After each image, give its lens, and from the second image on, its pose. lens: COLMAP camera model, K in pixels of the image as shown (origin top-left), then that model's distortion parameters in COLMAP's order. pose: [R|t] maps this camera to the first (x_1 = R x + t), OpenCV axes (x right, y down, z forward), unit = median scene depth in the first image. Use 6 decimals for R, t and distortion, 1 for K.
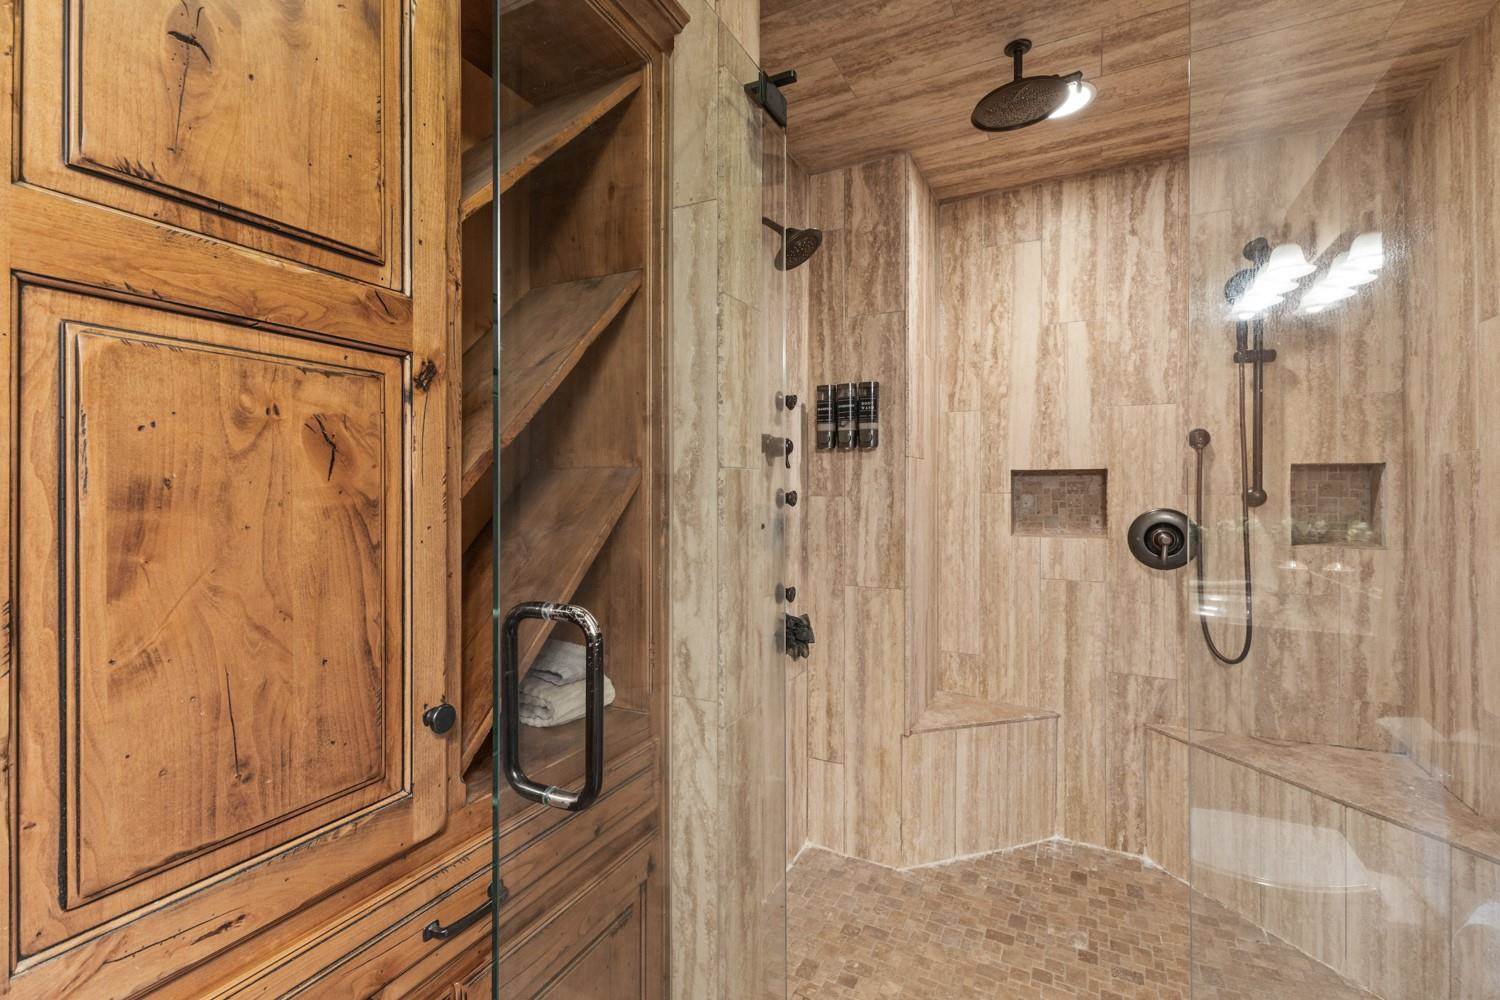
lens RADIAL K [[658.6, 0, 749.6], [0, 658.6, 478.4], [0, 0, 1]] dist [0.005387, -0.000121]
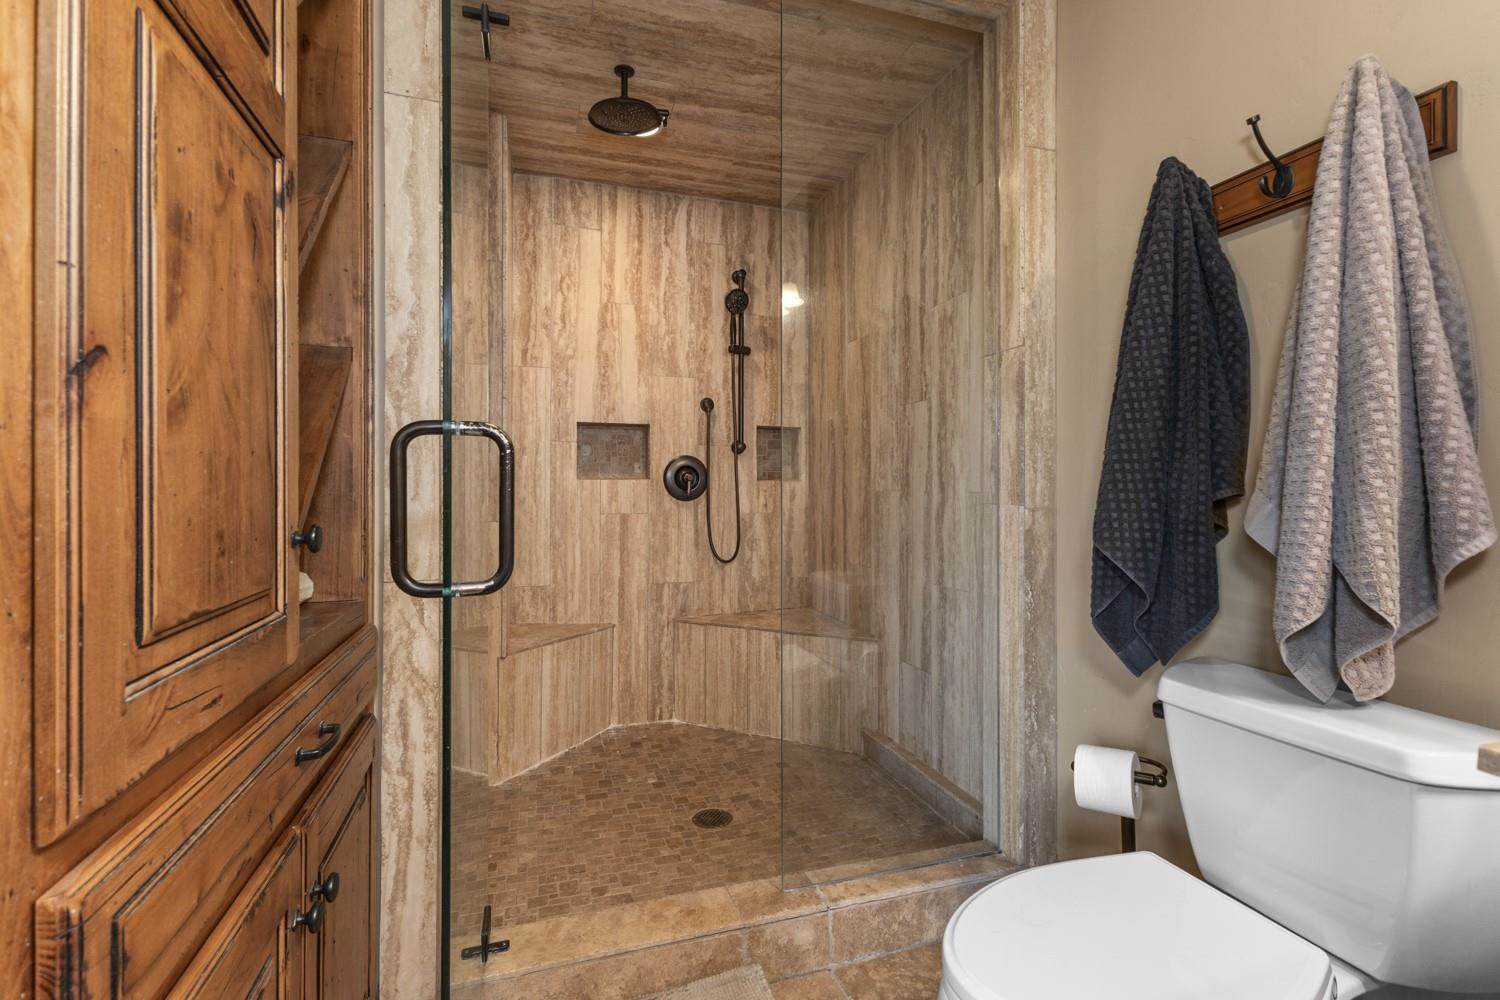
lens RADIAL K [[688.9, 0, 754.8], [0, 688.9, 476.4], [0, 0, 1]] dist [-0.000564, -0.000247]
pose [[0.695967, 0.013477, 0.717947, -0.272144], [-0.007869, 0.999907, -0.011141, 0.101306], [-0.718030, 0.002104, 0.696009, -0.067750]]
